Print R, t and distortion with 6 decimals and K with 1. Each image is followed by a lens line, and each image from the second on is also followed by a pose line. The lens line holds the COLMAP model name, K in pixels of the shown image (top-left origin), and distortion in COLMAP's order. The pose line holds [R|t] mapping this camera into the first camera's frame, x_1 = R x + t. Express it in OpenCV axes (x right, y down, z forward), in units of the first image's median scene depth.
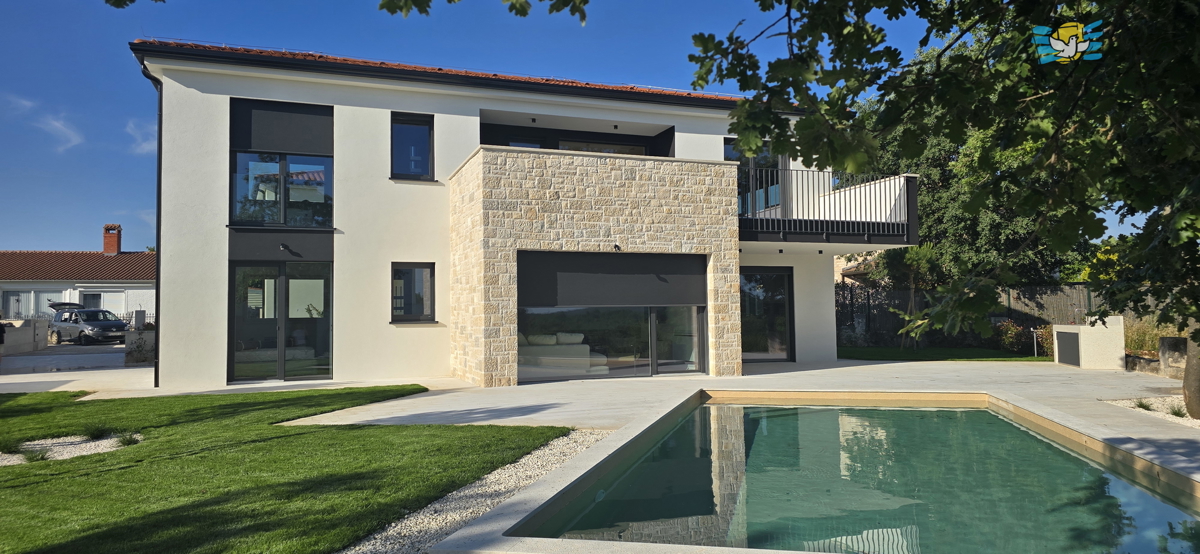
lens RADIAL K [[801.9, 0, 600.0], [0, 801.9, 277.0], [0, 0, 1]] dist [0.093977, -0.118481]
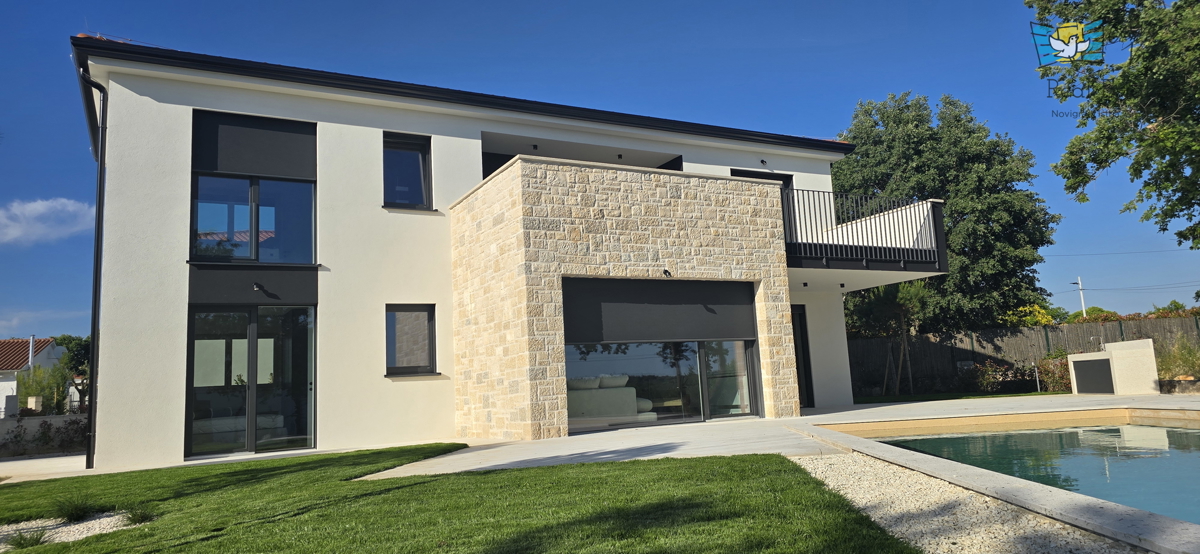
lens RADIAL K [[809.0, 0, 609.1], [0, 809.0, 264.0], [0, 0, 1]] dist [0.086196, -0.105293]
pose [[0.986764, -0.021216, 0.160767, -0.174239], [0.039725, 0.992823, -0.112806, 0.048411], [-0.157220, 0.117700, 0.980525, 0.131116]]
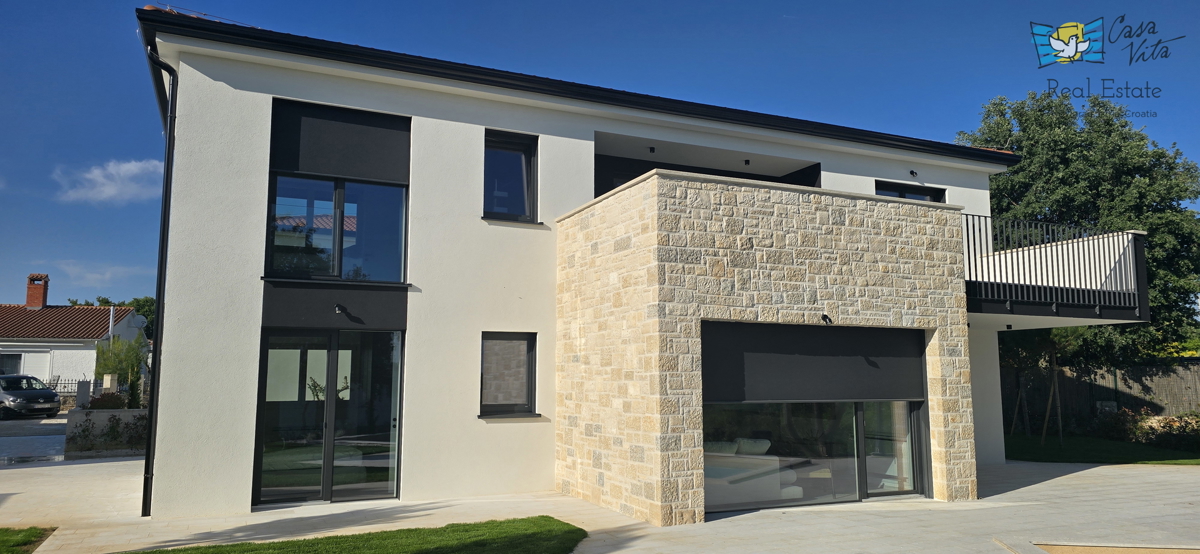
lens RADIAL K [[801.9, 0, 600.0], [0, 801.9, 277.0], [0, 0, 1]] dist [0.093977, -0.118481]
pose [[0.996731, 0.021743, 0.077815, -0.222665], [-0.015823, 0.996990, -0.075902, -0.015082], [-0.079231, 0.074422, 0.994074, 0.284699]]
